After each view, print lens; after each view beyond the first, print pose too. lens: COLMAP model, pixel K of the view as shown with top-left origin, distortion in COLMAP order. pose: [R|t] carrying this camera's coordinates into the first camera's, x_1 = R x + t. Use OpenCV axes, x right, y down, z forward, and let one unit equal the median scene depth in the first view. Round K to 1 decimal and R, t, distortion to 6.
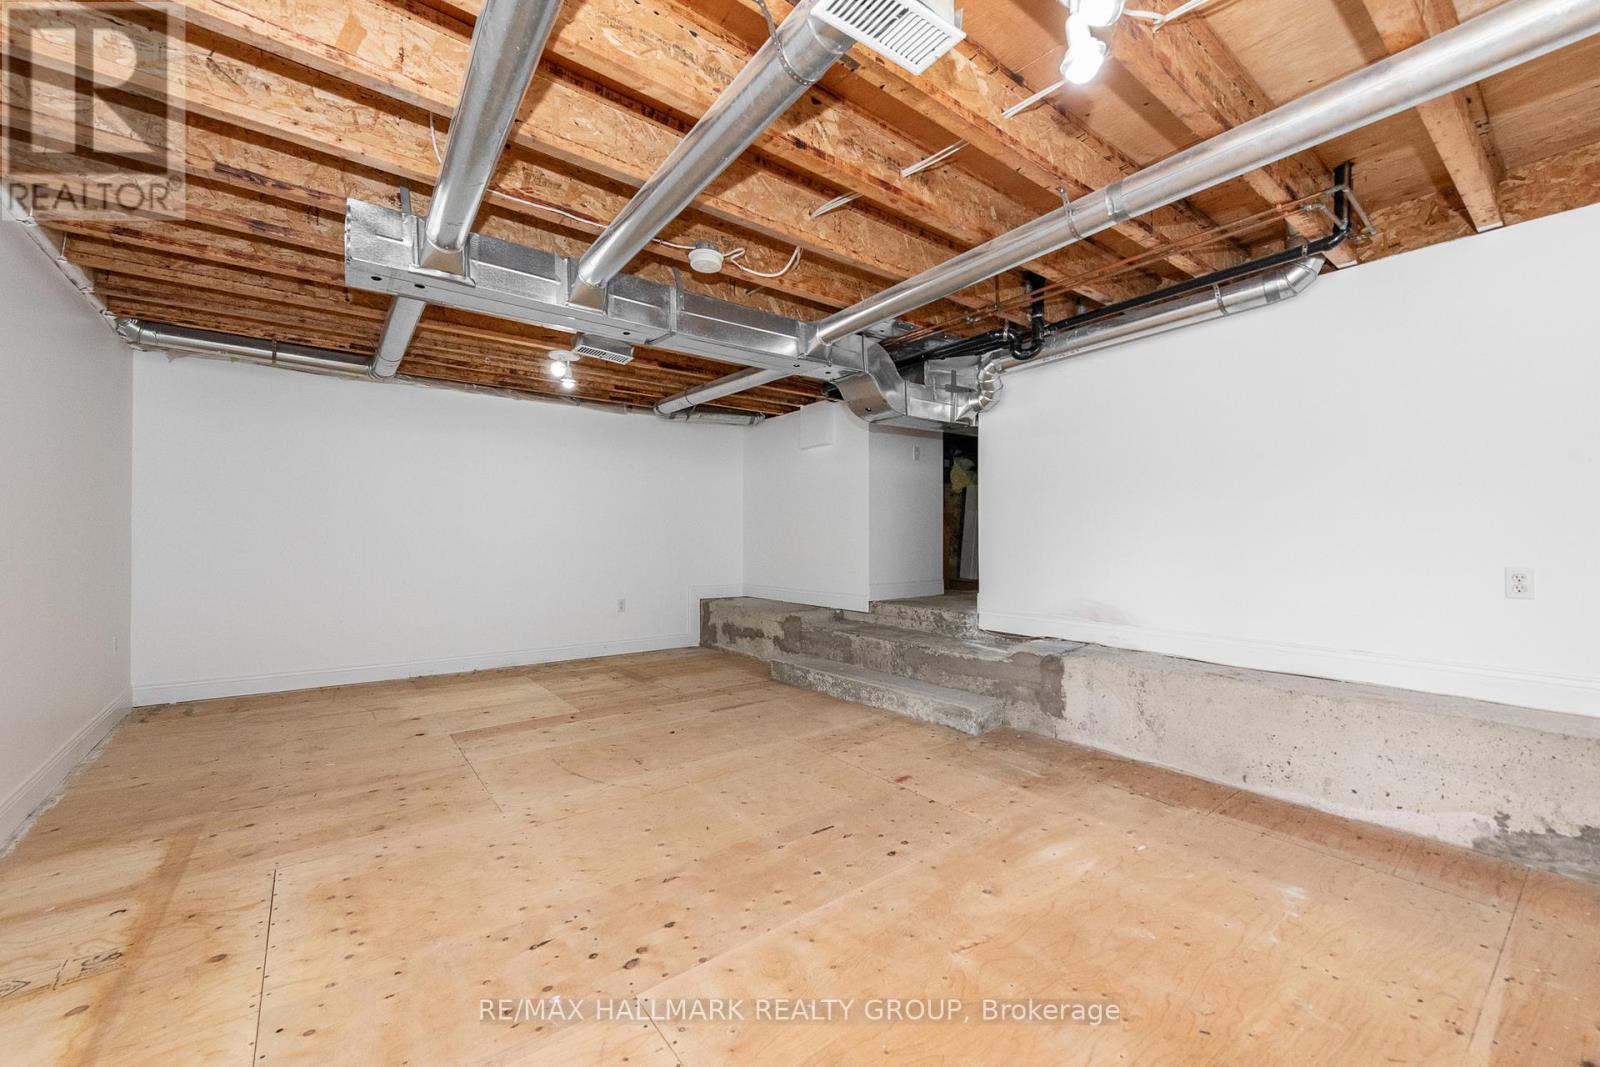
lens RADIAL K [[640.2, 0, 795.3], [0, 640.2, 540.3], [0, 0, 1]] dist [0.014973, -0.000197]
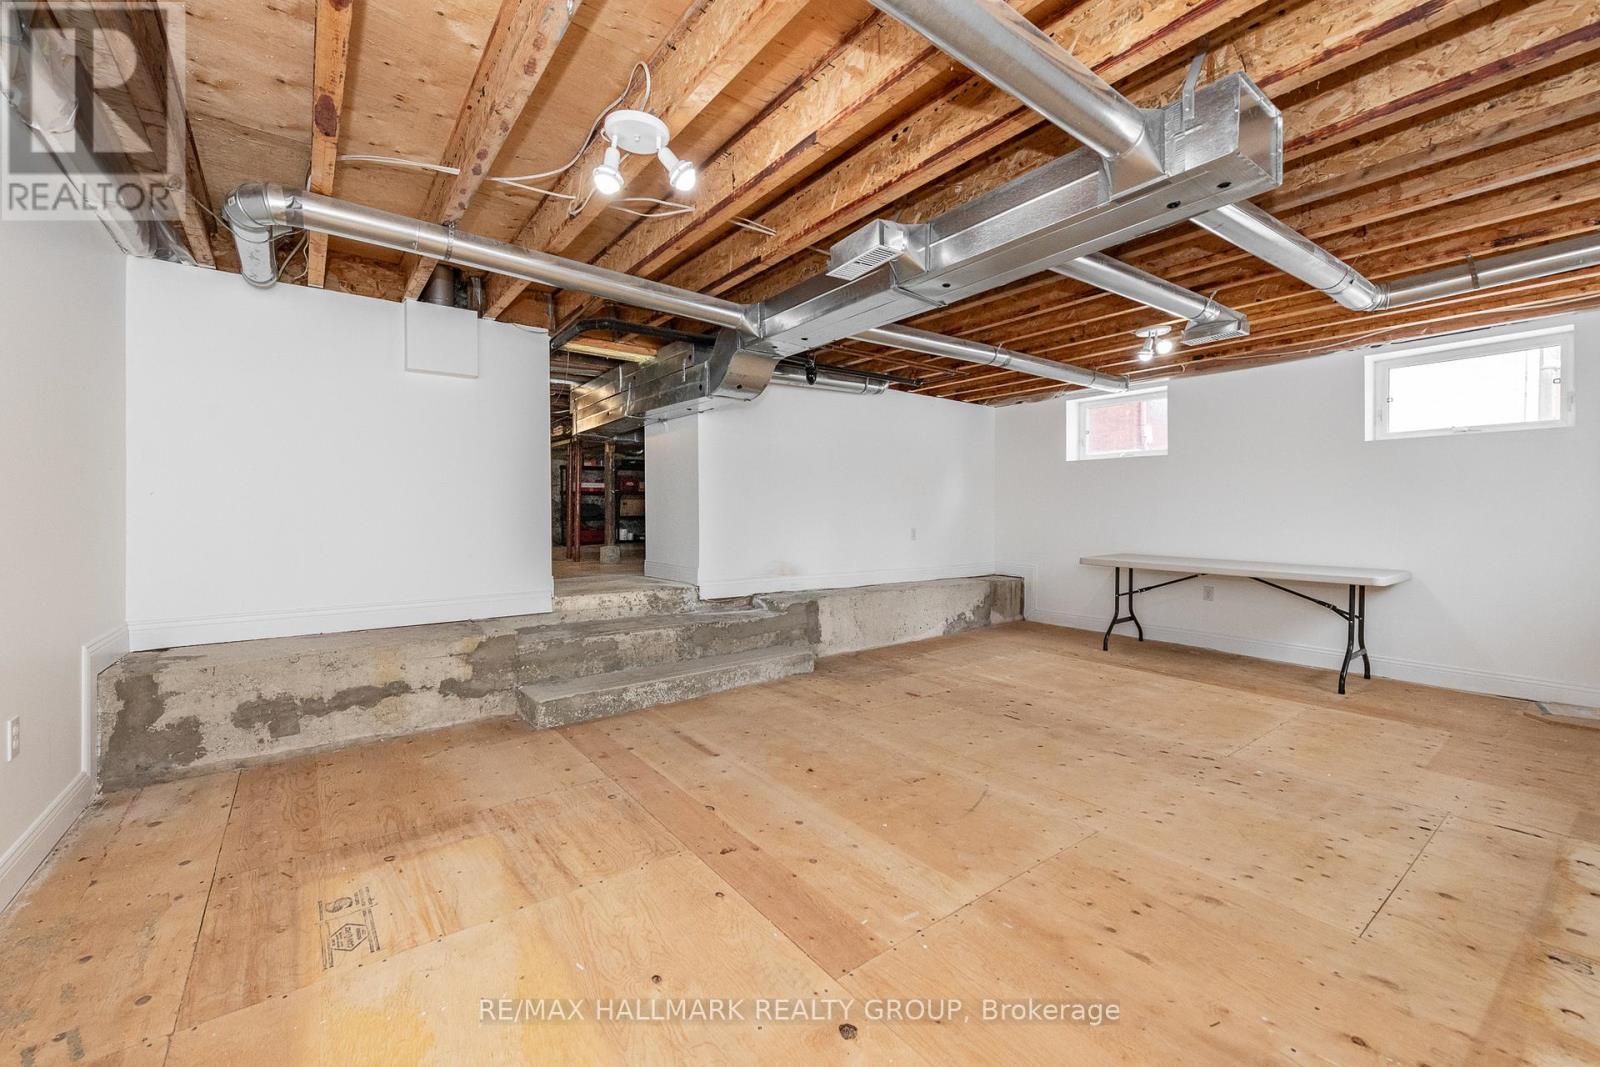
lens RADIAL K [[640.2, 0, 789.9], [0, 640.2, 517.8], [0, 0, 1]] dist [0.014973, -0.000197]
pose [[-0.003050, -0.008073, 0.999963, -0.893464], [0.001031, 0.999967, 0.008076, -0.010535], [-0.999995, 0.001056, -0.003042, 0.952212]]
